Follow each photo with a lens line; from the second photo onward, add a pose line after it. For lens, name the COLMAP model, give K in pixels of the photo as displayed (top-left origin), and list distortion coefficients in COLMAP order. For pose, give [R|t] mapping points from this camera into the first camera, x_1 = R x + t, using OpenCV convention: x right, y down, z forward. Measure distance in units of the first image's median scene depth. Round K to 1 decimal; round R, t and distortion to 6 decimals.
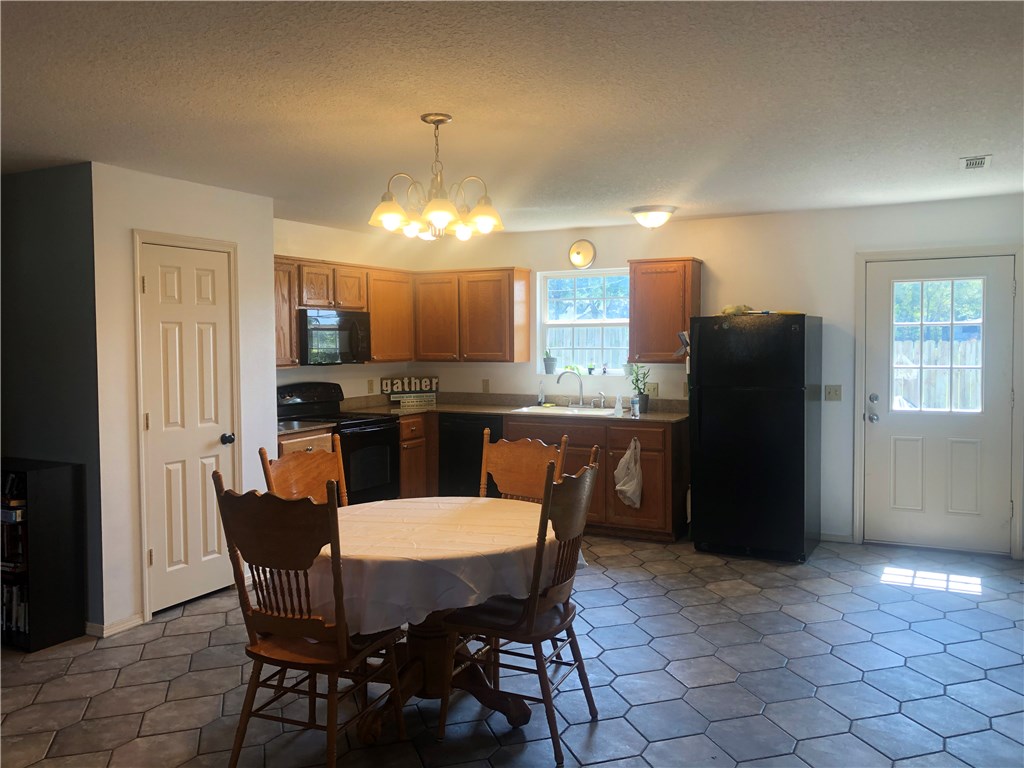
lens RADIAL K [[806.7, 0, 510.9], [0, 806.7, 378.1], [0, 0, 1]] dist [-0.011151, -0.003593]
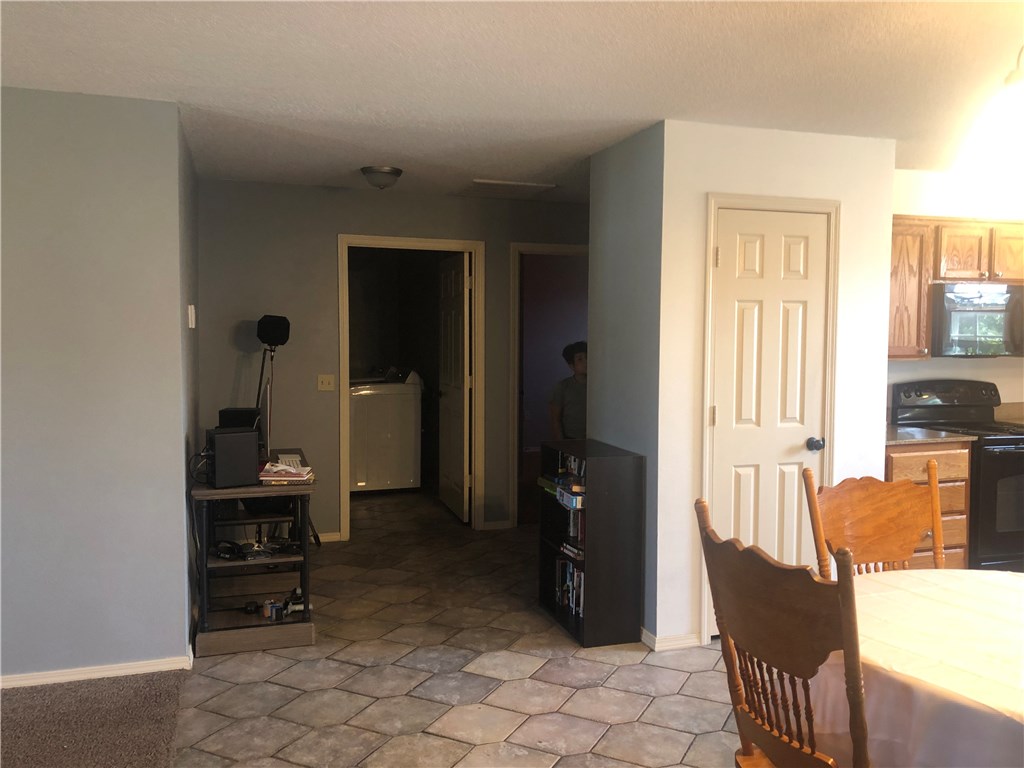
lens RADIAL K [[821.4, 0, 513.0], [0, 821.4, 378.7], [0, 0, 1]] dist [0.069108, -0.106624]
pose [[0.711783, 0.050705, -0.700567, 0.013257], [-0.041064, 0.998689, 0.030561, -0.003733], [0.701198, 0.007016, 0.712932, 0.195449]]
